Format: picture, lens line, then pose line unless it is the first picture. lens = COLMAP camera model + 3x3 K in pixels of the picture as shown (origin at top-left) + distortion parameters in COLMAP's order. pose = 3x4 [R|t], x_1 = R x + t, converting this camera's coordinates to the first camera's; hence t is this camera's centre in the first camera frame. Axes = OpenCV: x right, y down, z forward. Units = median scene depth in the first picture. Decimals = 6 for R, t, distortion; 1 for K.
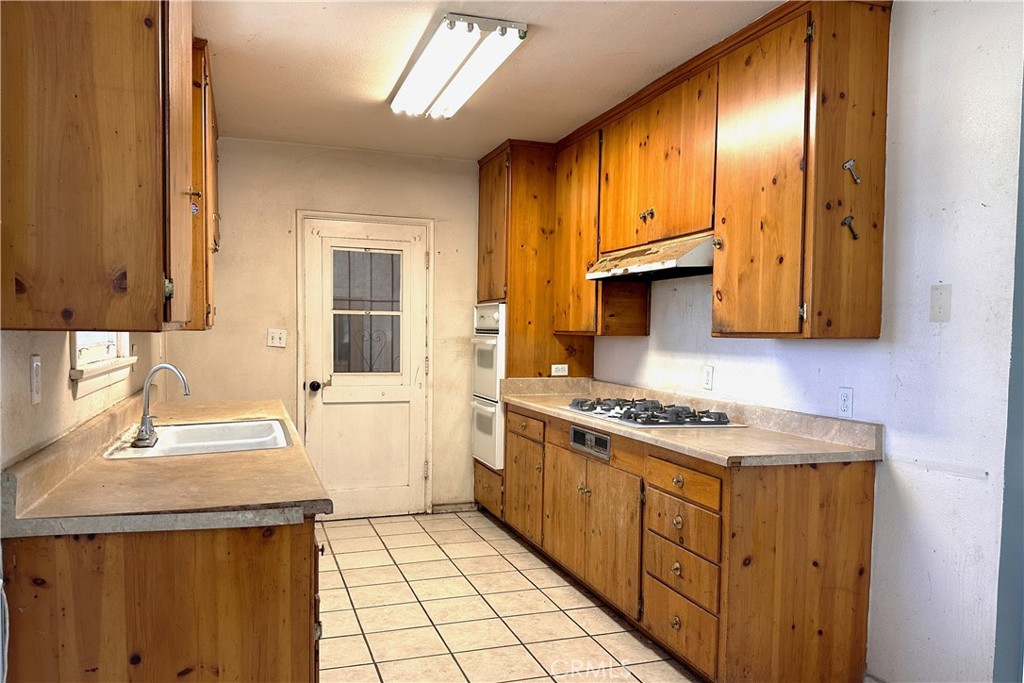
lens RADIAL K [[758.7, 0, 509.2], [0, 758.7, 375.1], [0, 0, 1]] dist [0.082895, -0.003939]
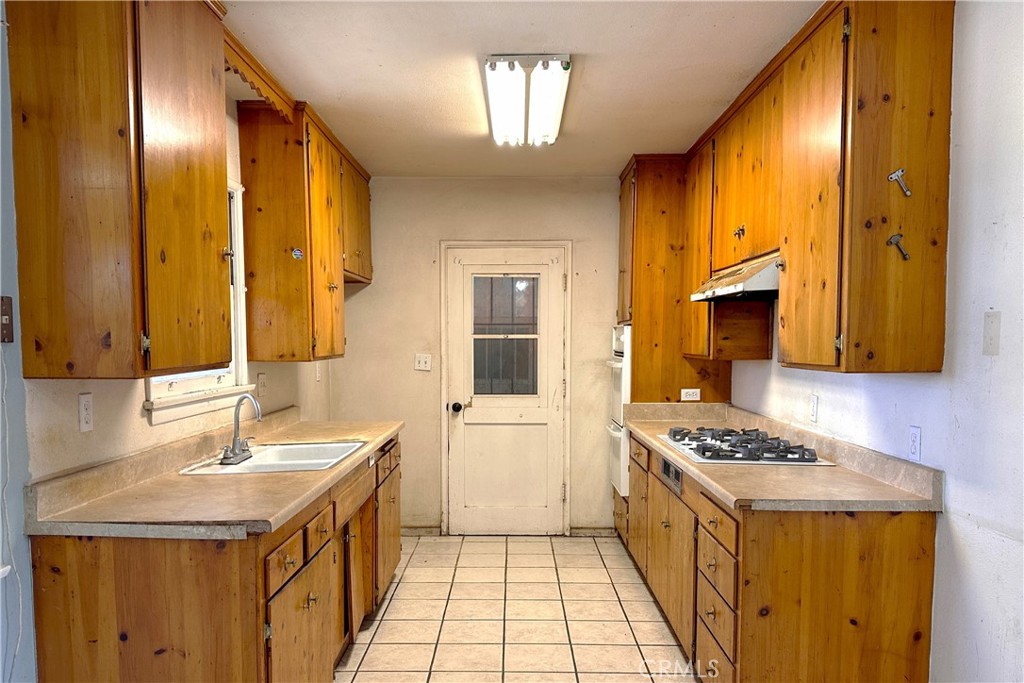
lens RADIAL K [[798.4, 0, 511.8], [0, 798.4, 405.0], [0, 0, 1]] dist [0.081488, -0.007011]
pose [[0.944898, 0.014851, -0.327027, 0.282818], [-0.007290, 0.999677, 0.024334, -0.025623], [0.327283, -0.020609, 0.944702, -0.021384]]
